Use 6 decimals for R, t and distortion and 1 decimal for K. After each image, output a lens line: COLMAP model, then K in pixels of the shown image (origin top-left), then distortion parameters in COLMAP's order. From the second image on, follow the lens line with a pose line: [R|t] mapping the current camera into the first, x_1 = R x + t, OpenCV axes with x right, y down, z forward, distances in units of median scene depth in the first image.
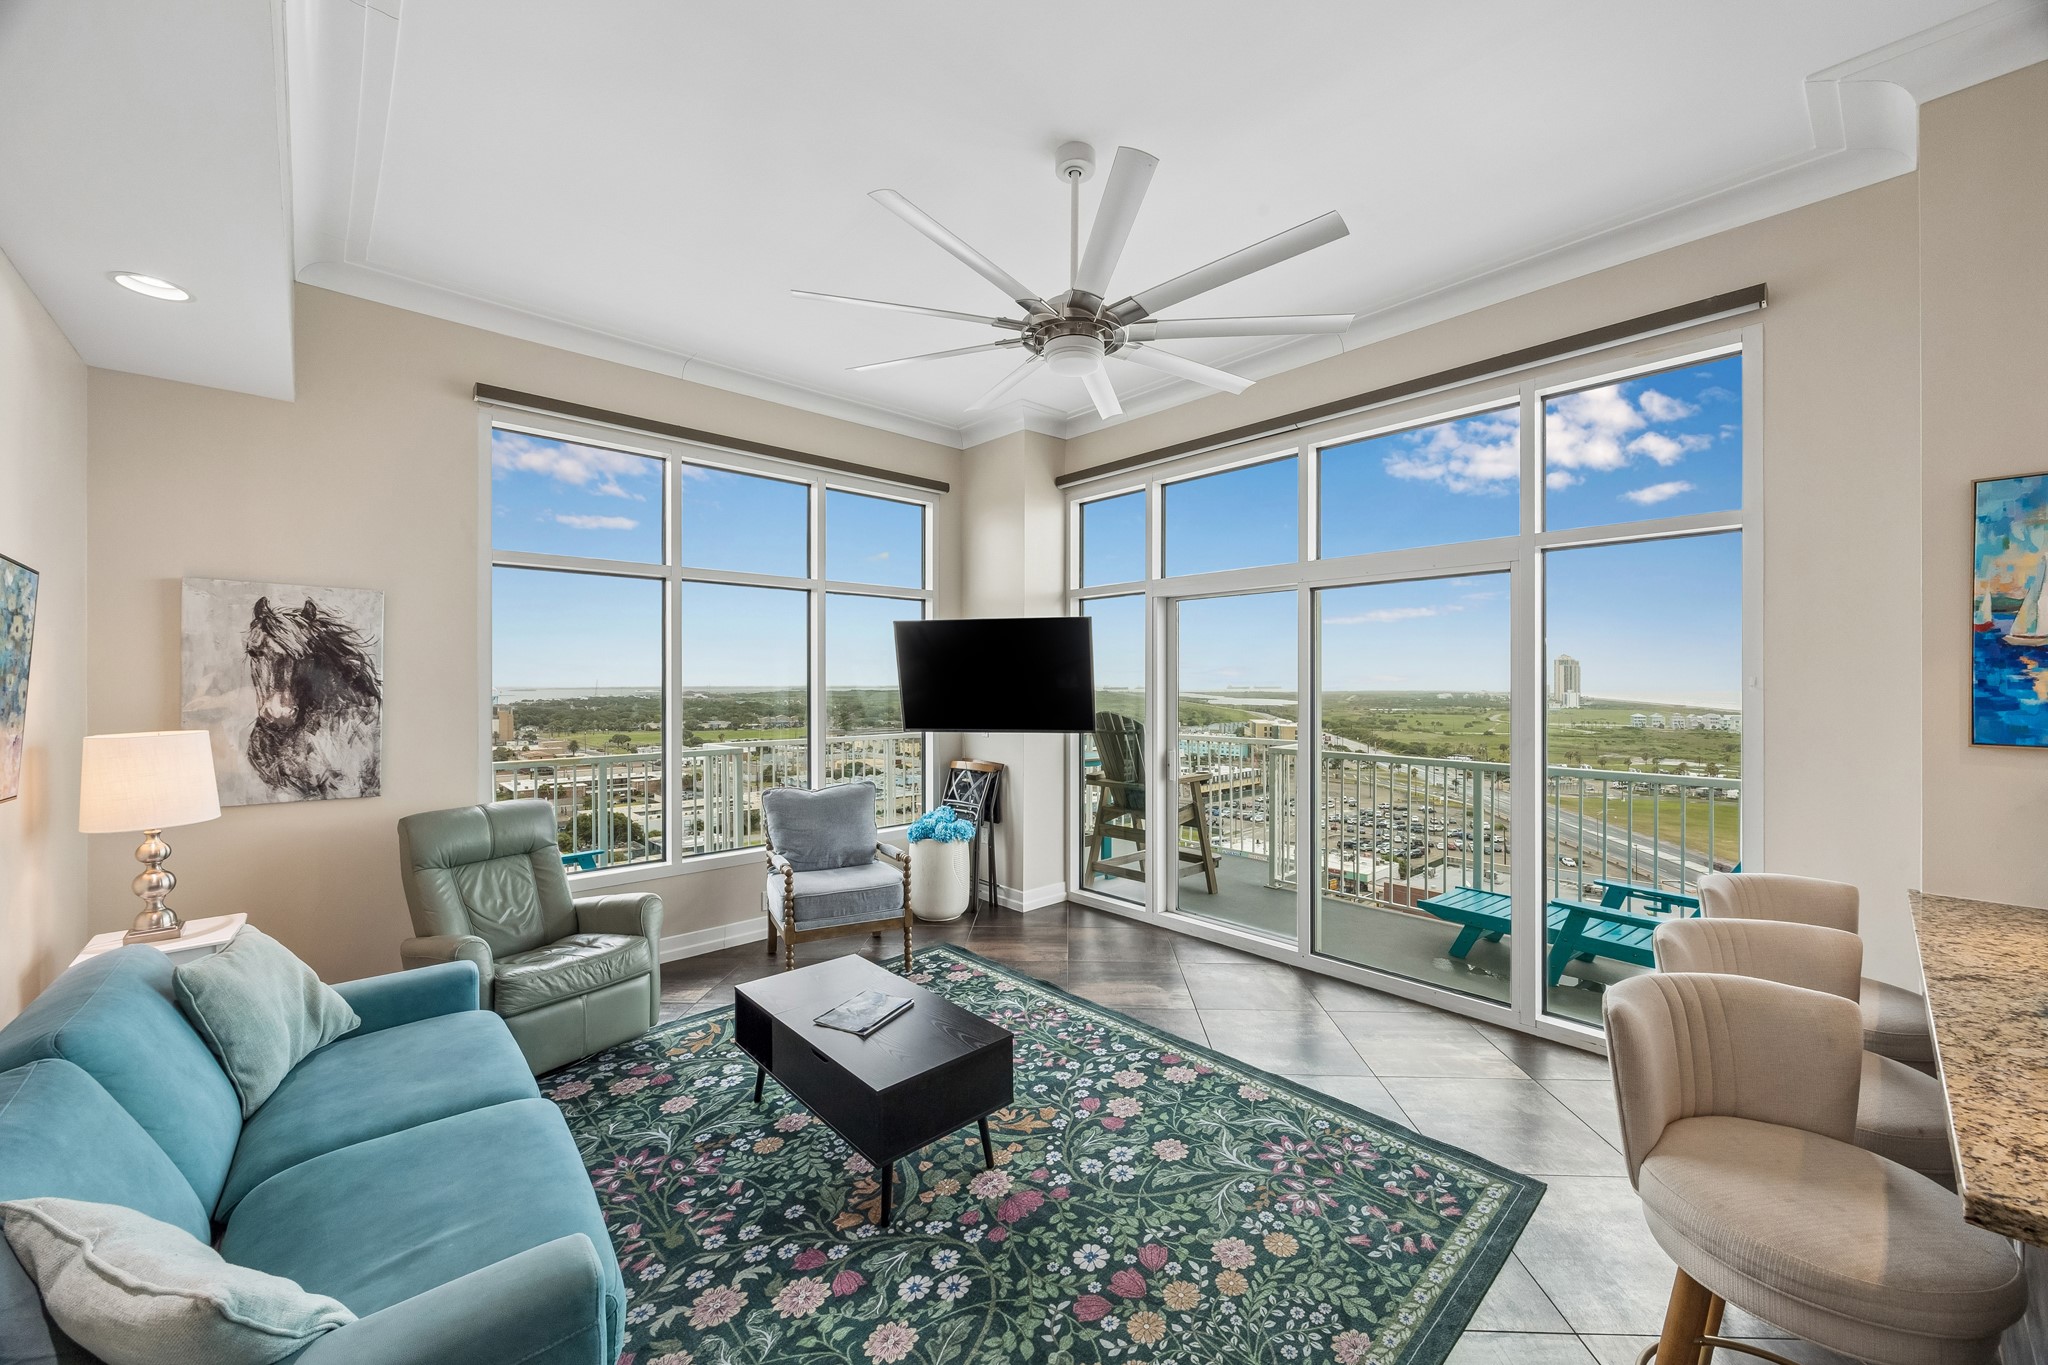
lens RADIAL K [[780.9, 0, 1034.9], [0, 780.9, 681.2], [0, 0, 1]] dist [-0.002375, -0.000154]
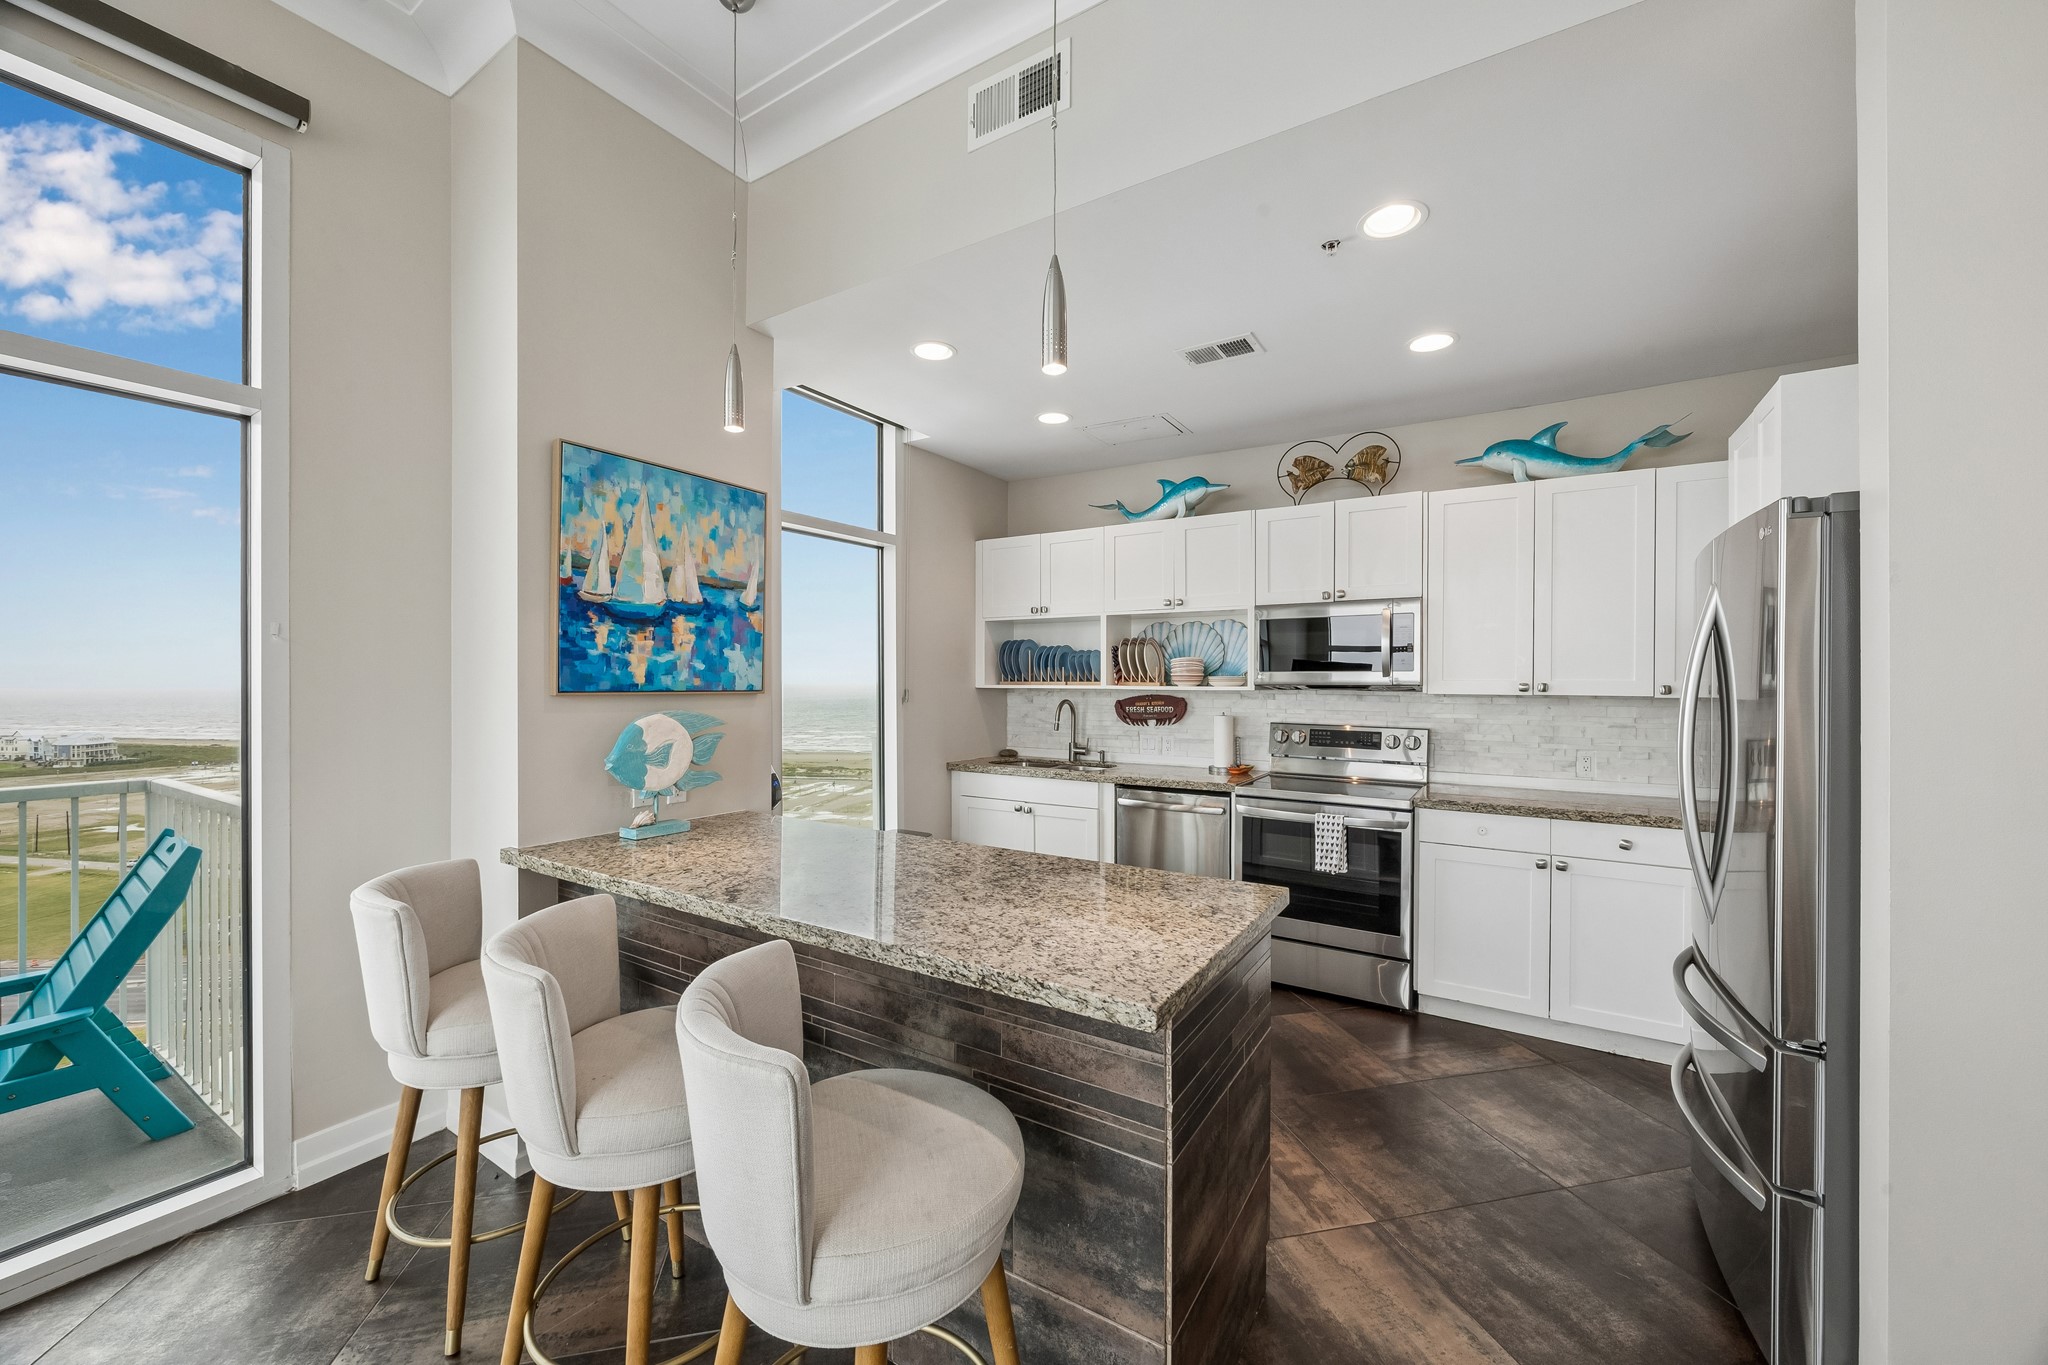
lens RADIAL K [[780.9, 0, 1034.9], [0, 780.9, 681.2], [0, 0, 1]] dist [-0.002375, -0.000154]
pose [[-0.262584, -0.002246, 0.964906, 0.026430], [-0.000700, 0.999997, 0.002138, 0.052940], [-0.964909, -0.000114, -0.262585, 0.553658]]
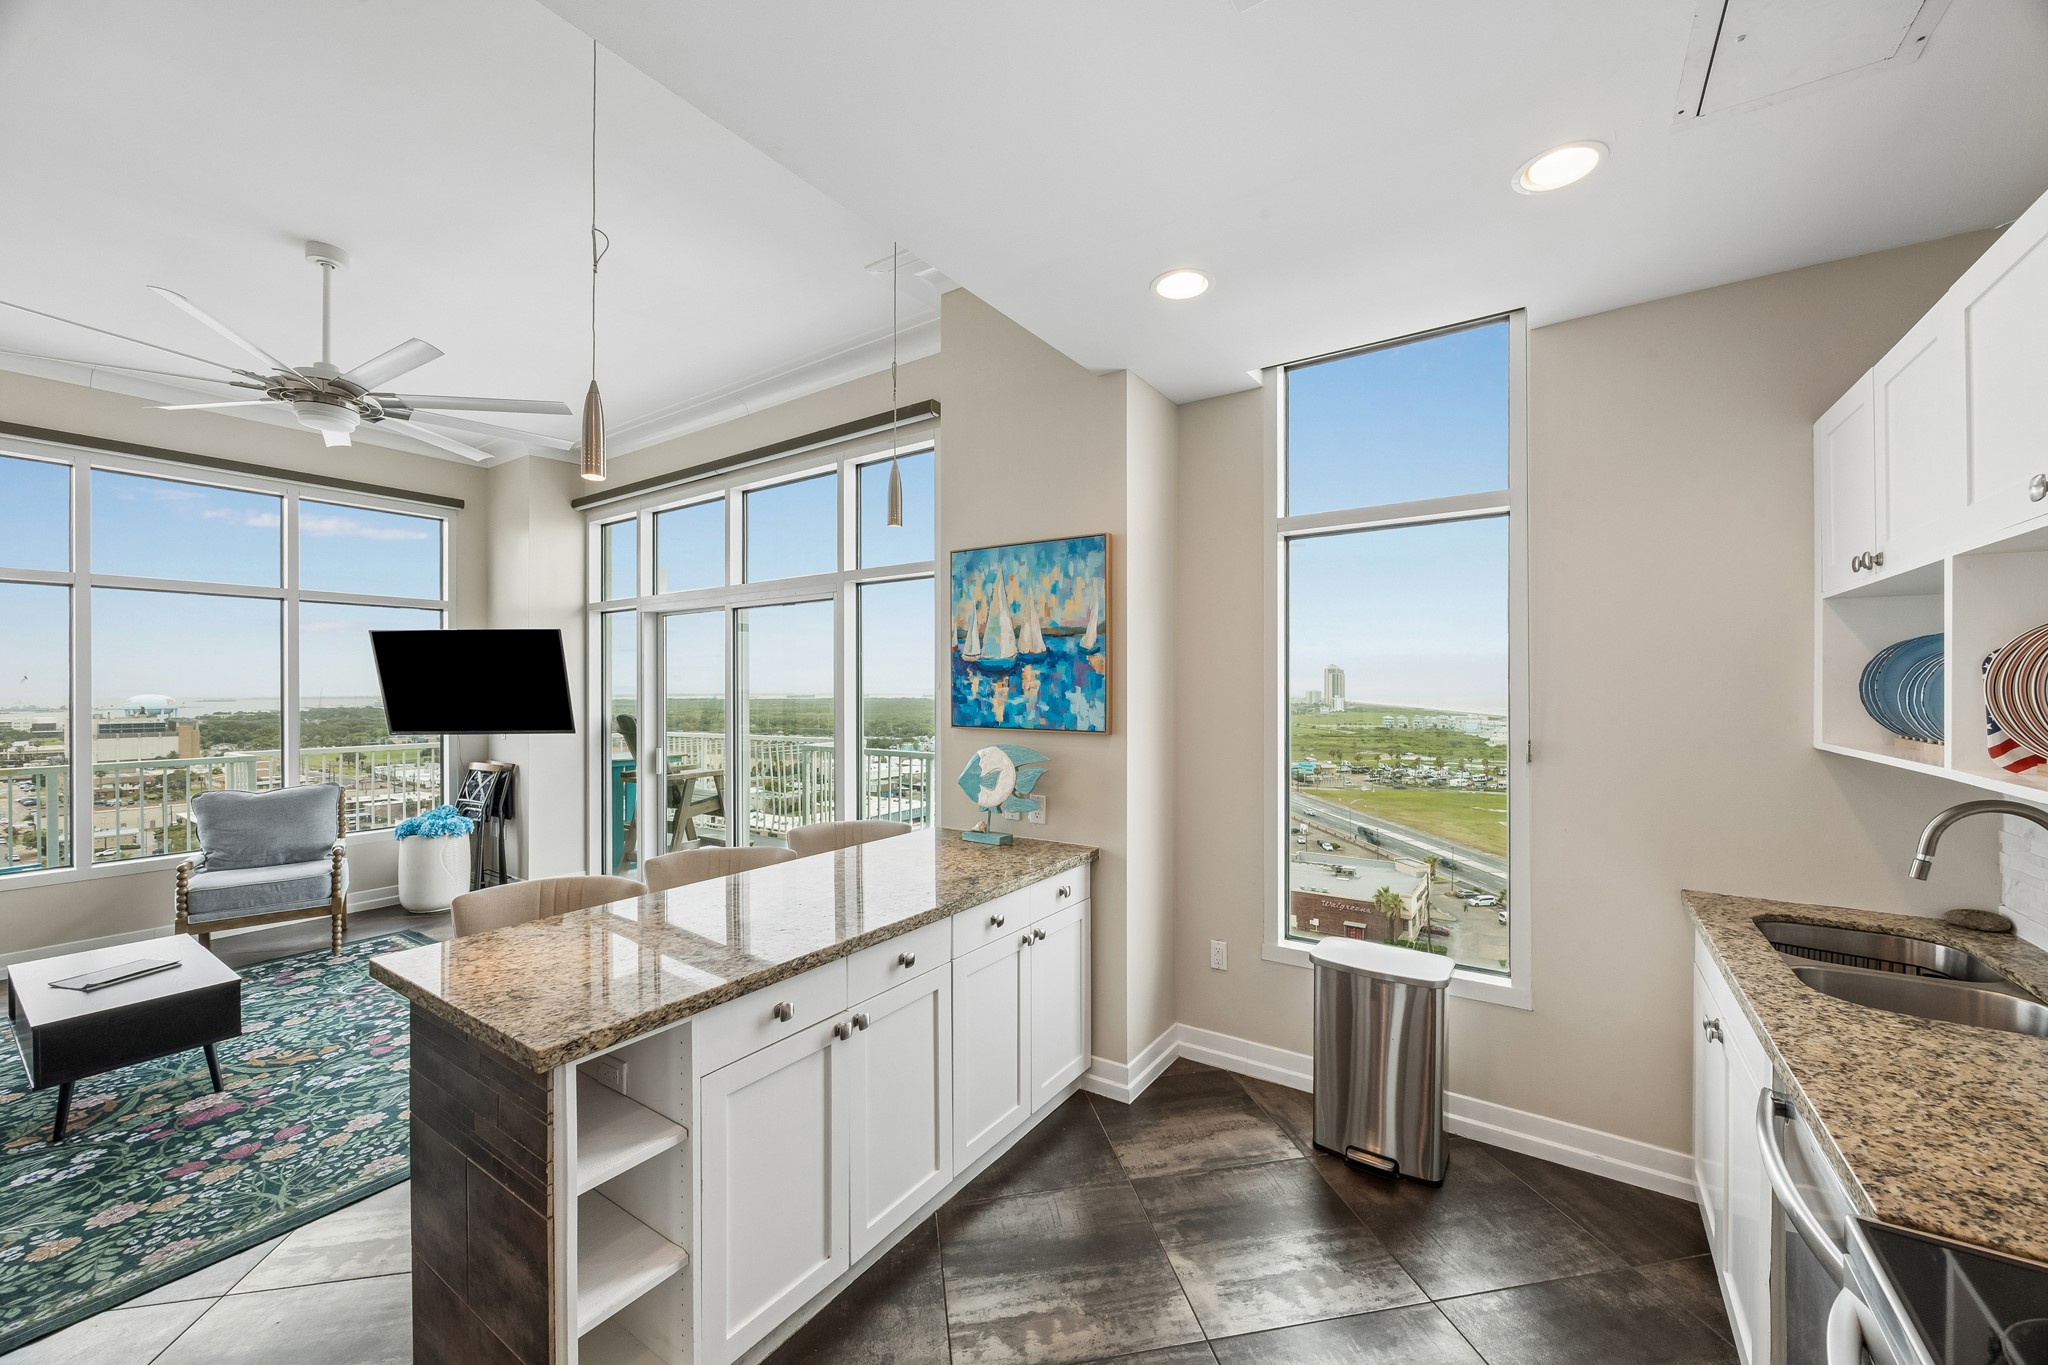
lens RADIAL K [[781.0, 0, 1033.2], [0, 781.0, 687.3], [0, 0, 1]] dist [-0.001374, -0.000142]
pose [[0.974194, -0.001738, 0.225707, 0.854095], [0.002026, 0.999997, -0.001041, 0.006252], [-0.225705, 0.001471, 0.974195, -0.429020]]
